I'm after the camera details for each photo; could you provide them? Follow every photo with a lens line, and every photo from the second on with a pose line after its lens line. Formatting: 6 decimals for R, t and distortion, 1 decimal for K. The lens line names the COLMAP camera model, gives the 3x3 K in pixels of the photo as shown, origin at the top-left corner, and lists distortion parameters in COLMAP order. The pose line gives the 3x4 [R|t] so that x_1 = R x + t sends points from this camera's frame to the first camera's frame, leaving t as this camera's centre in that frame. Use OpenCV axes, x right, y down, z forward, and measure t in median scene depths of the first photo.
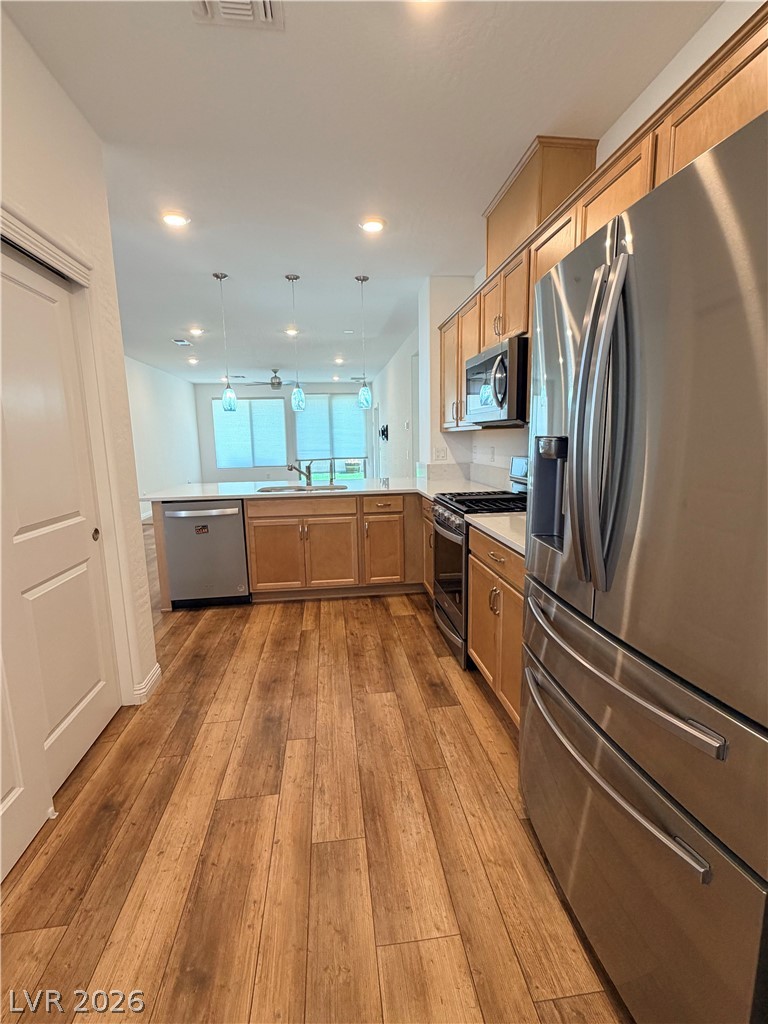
lens RADIAL K [[465.7, 0, 380.4], [0, 465.7, 509.9], [0, 0, 1]] dist [-0.004021, 0.001721]
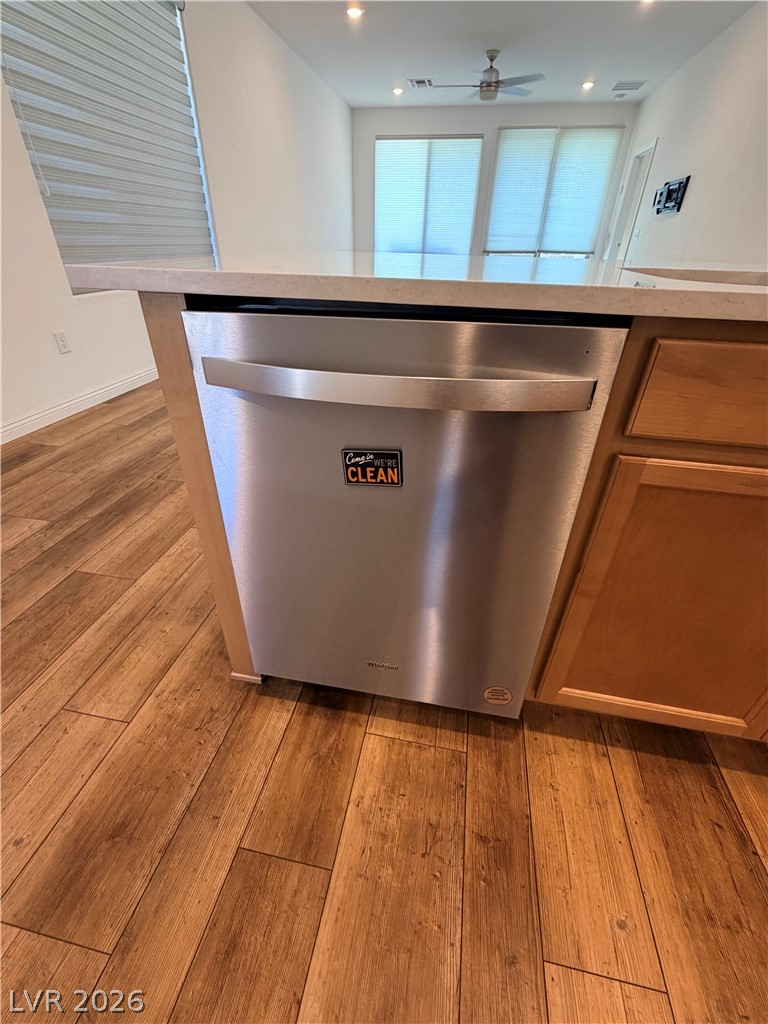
lens RADIAL K [[432.1, 0, 378.2], [0, 432.1, 514.2], [0, 0, 1]] dist [-0.004380, 0.000805]
pose [[0.950308, 0.197698, -0.240479, -0.439587], [-0.083456, 0.905980, 0.415012, -0.023569], [0.299917, -0.374319, 0.877459, 1.093528]]
